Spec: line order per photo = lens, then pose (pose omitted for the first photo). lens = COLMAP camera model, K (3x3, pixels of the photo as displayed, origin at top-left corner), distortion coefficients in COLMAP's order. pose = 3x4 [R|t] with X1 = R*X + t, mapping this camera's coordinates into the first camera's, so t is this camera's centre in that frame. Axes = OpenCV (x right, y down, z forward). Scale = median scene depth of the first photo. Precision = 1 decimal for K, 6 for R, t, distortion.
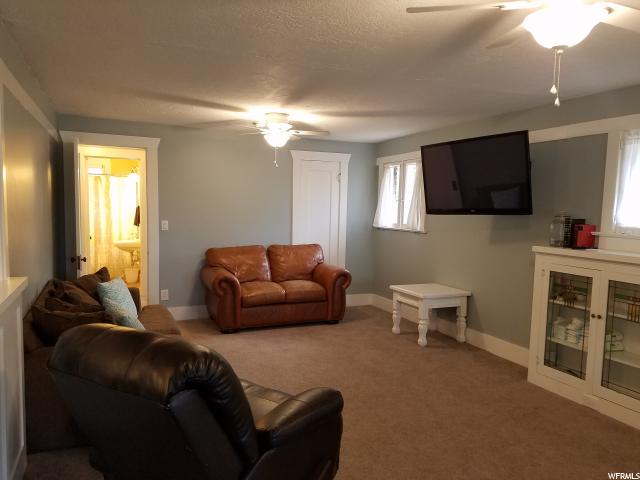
lens RADIAL K [[473.1, 0, 331.1], [0, 473.1, 244.9], [0, 0, 1]] dist [0.073217, -0.082757]
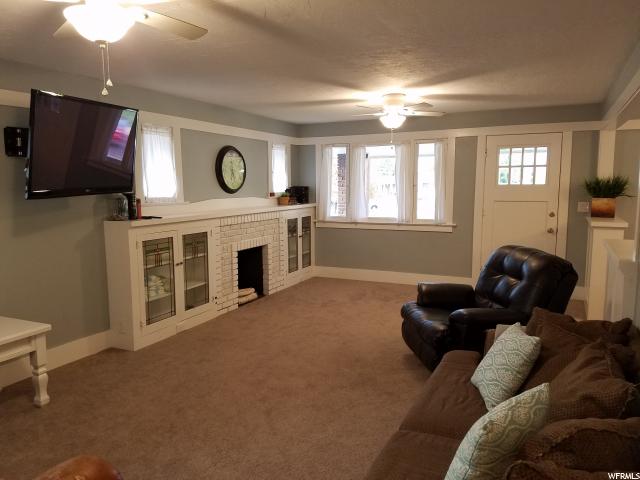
lens RADIAL K [[473.1, 0, 315.8], [0, 473.1, 244.4], [0, 0, 1]] dist [0.073217, -0.082757]
pose [[-0.659444, -0.109528, 0.743732, -0.619009], [0.050417, 0.980658, 0.189123, -0.124827], [-0.750061, 0.162212, -0.641167, 1.387382]]
